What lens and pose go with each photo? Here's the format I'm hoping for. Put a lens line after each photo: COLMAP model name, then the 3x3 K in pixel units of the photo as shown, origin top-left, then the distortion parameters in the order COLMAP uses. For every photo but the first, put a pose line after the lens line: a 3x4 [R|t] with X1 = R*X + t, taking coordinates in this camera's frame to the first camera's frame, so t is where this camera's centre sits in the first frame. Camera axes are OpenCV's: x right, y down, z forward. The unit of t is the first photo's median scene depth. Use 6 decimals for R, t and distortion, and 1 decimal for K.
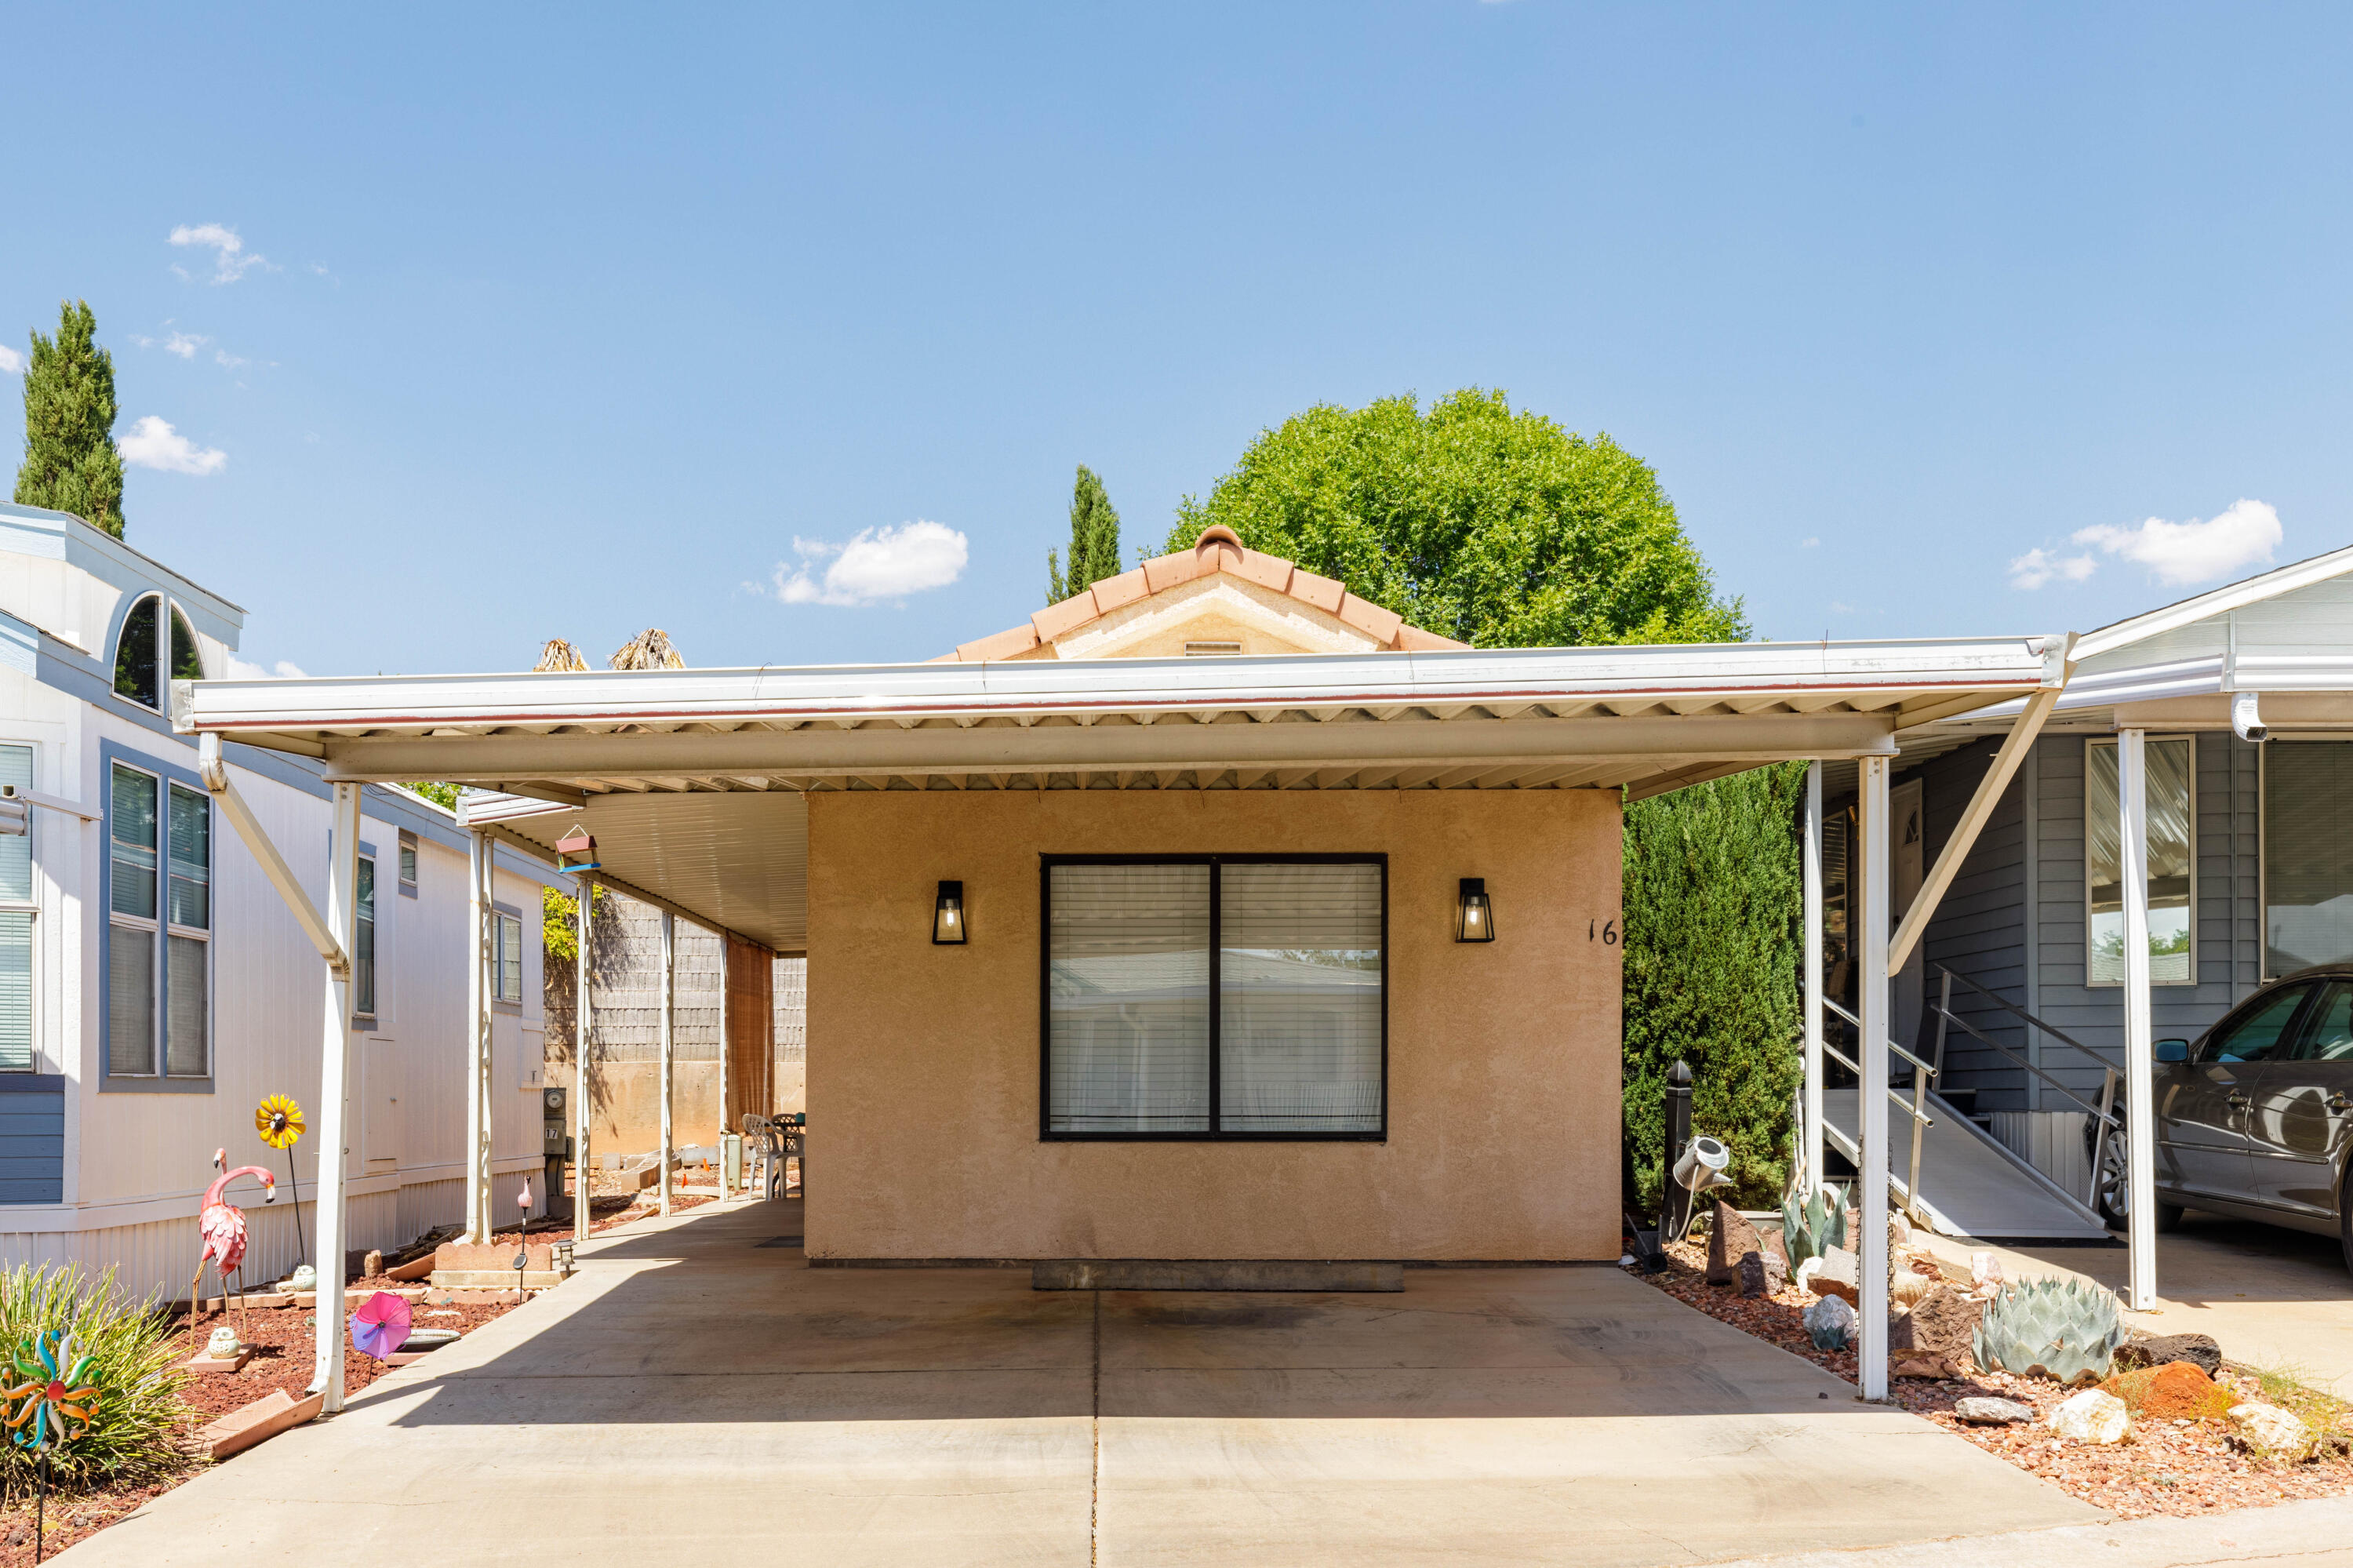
lens RADIAL K [[2406.7, 0, 1176.5], [0, 2406.7, 1070.8], [0, 0, 1]] dist [0.001462, -0.002795]
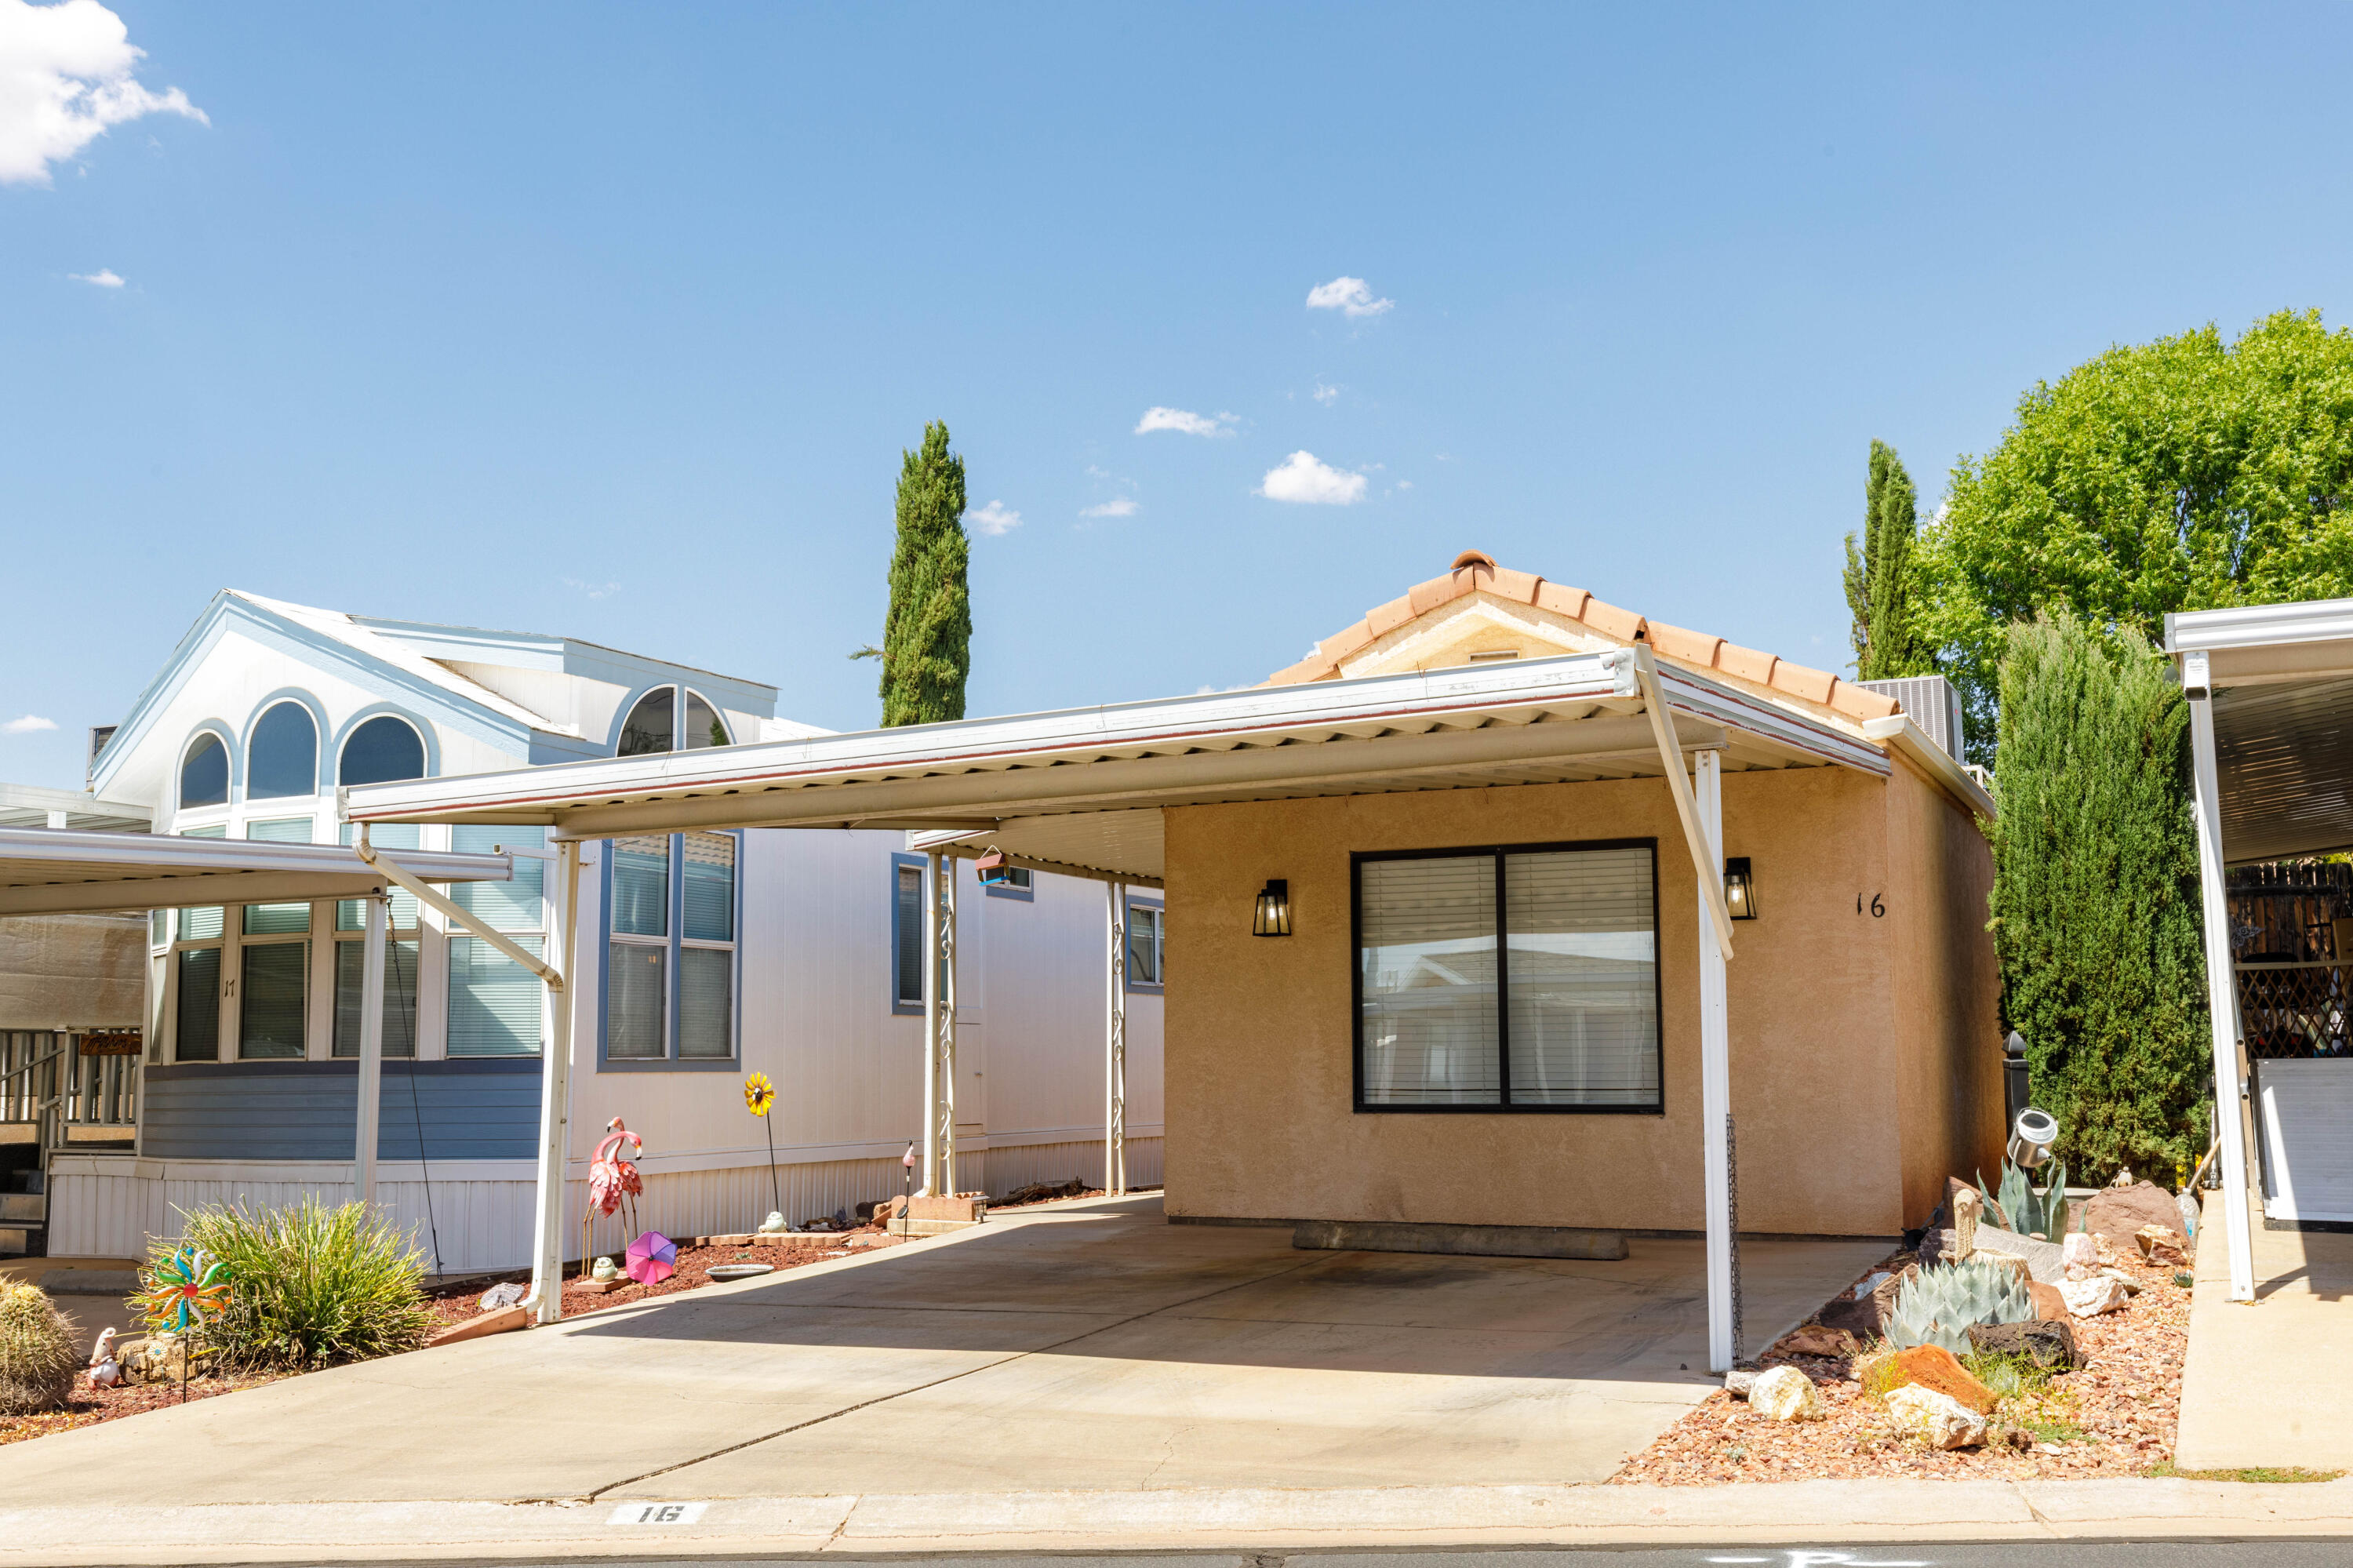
lens RADIAL K [[2364.8, 0, 1176.5], [0, 2364.8, 784.0], [0, 0, 1]] dist [-0.010326, 0.013292]
pose [[0.897970, -0.056549, -0.436408, 0.350598], [0.009946, 0.994064, -0.108345, -0.003805], [0.439944, 0.092950, 0.893202, -0.015619]]
